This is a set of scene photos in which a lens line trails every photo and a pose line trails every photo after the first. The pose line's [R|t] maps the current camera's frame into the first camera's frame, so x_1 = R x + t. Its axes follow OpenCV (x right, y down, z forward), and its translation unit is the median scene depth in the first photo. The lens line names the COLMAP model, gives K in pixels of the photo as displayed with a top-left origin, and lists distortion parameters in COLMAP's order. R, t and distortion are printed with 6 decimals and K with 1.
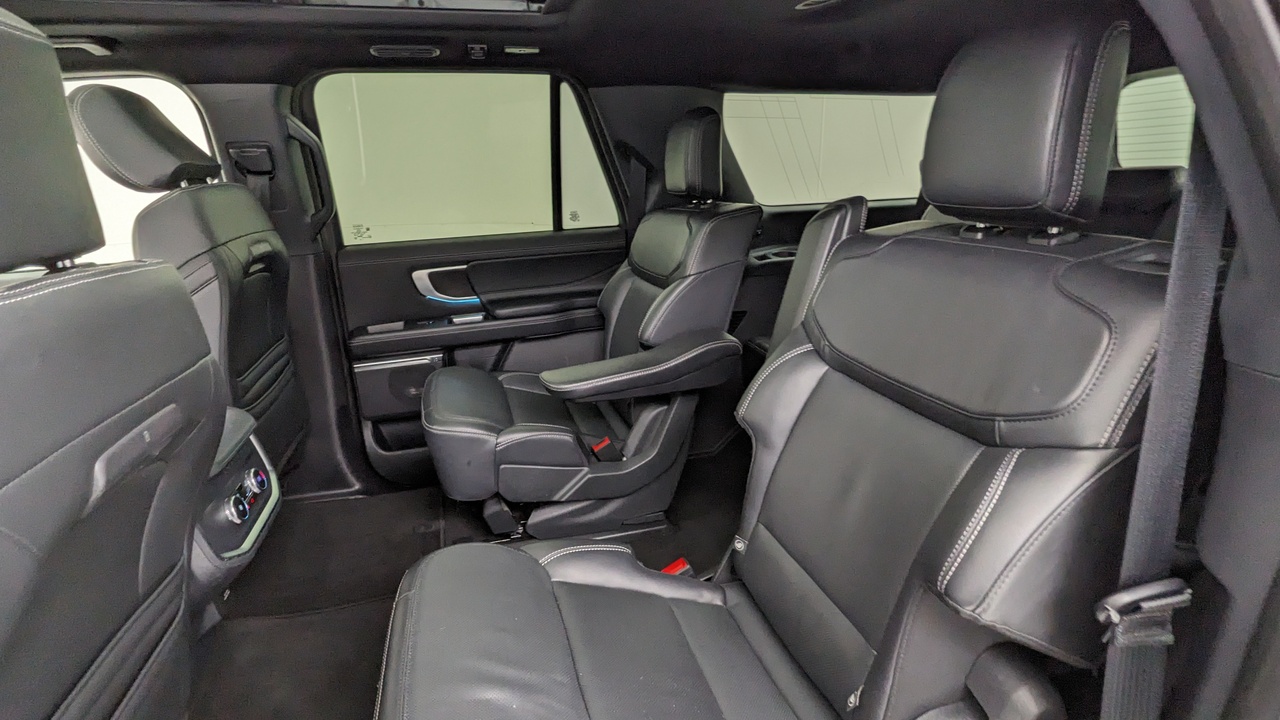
lens RADIAL K [[611.2, 0, 640.5], [0, 611.2, 353.3], [0, 0, 1]] dist [-0.000810, -0.000211]
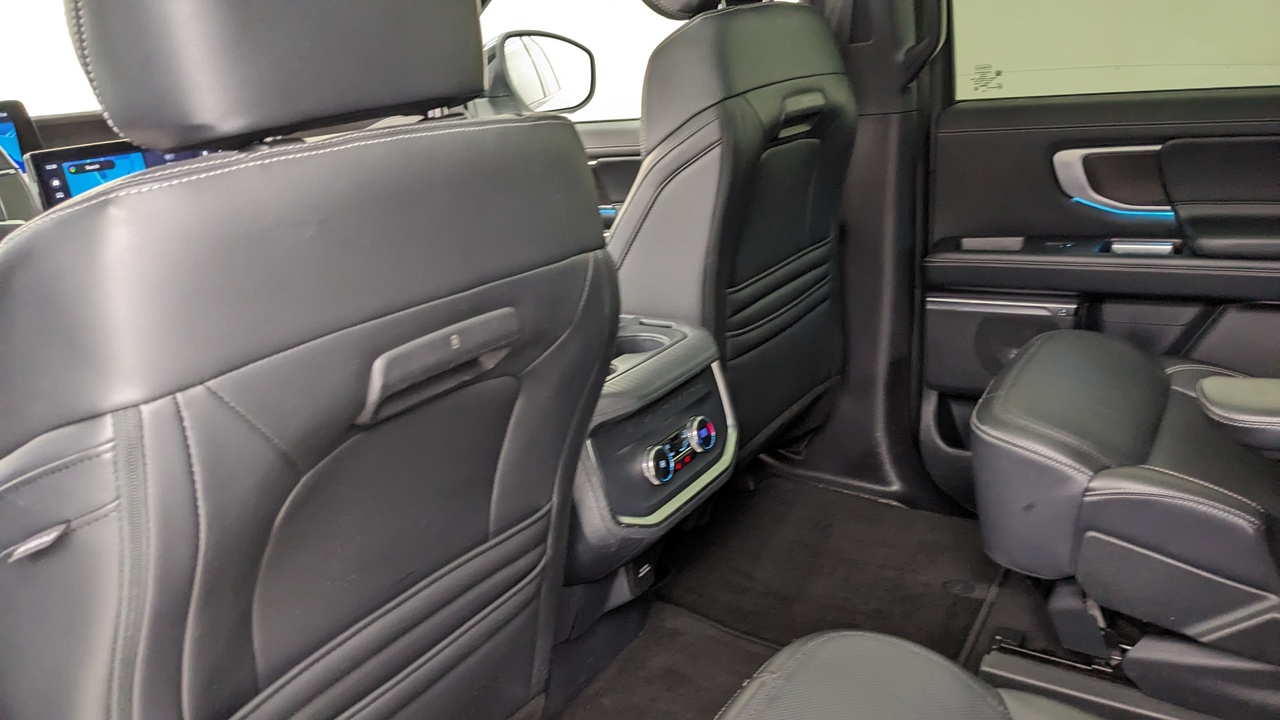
lens RADIAL K [[1004.1, 0, 630.5], [0, 1004.1, 366.2], [0, 0, 1]] dist [0.079925, -0.133525]
pose [[0.662969, 0.217395, -0.716388, 0.096078], [-0.158345, 0.975980, 0.149633, -0.021792], [0.731710, 0.014234, 0.681468, 0.096553]]
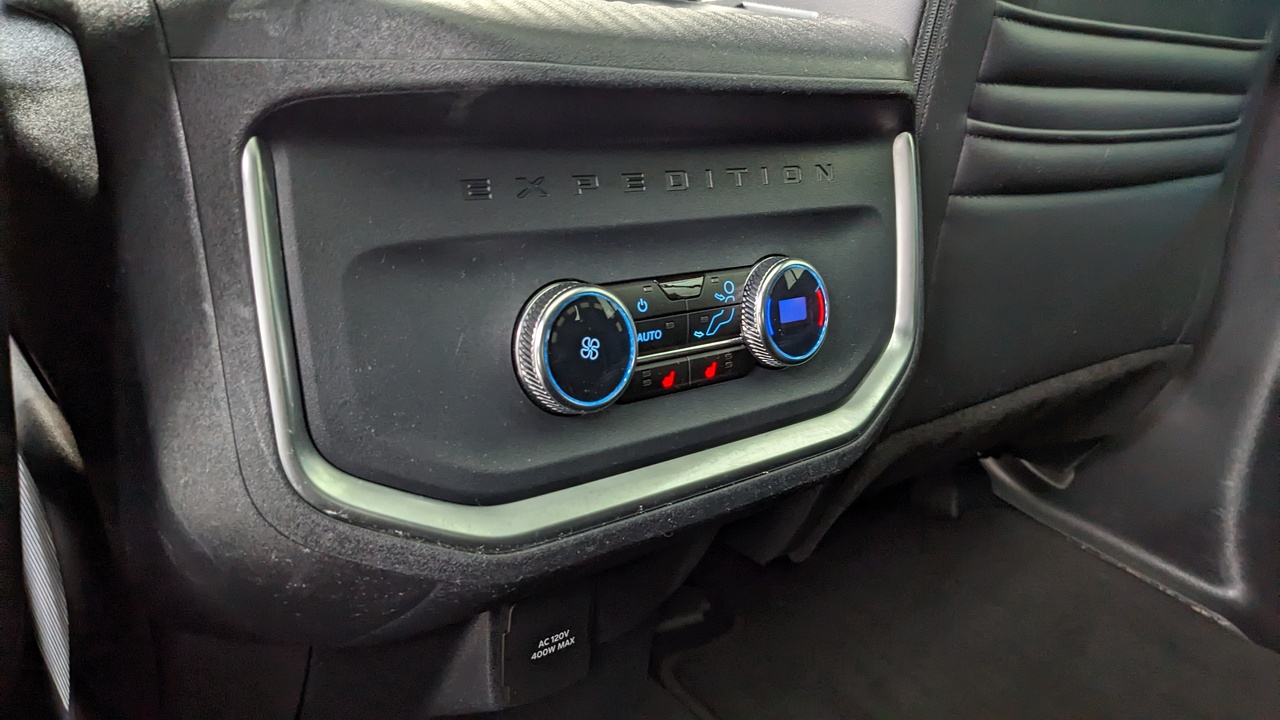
lens RADIAL K [[1004.1, 0, 630.5], [0, 1004.1, 366.2], [0, 0, 1]] dist [0.079925, -0.133525]
pose [[0.391845, 0.391196, -0.832720, -0.225604], [-0.353496, 0.899641, 0.256293, 0.103200], [0.849410, 0.193936, 0.490806, 0.529705]]
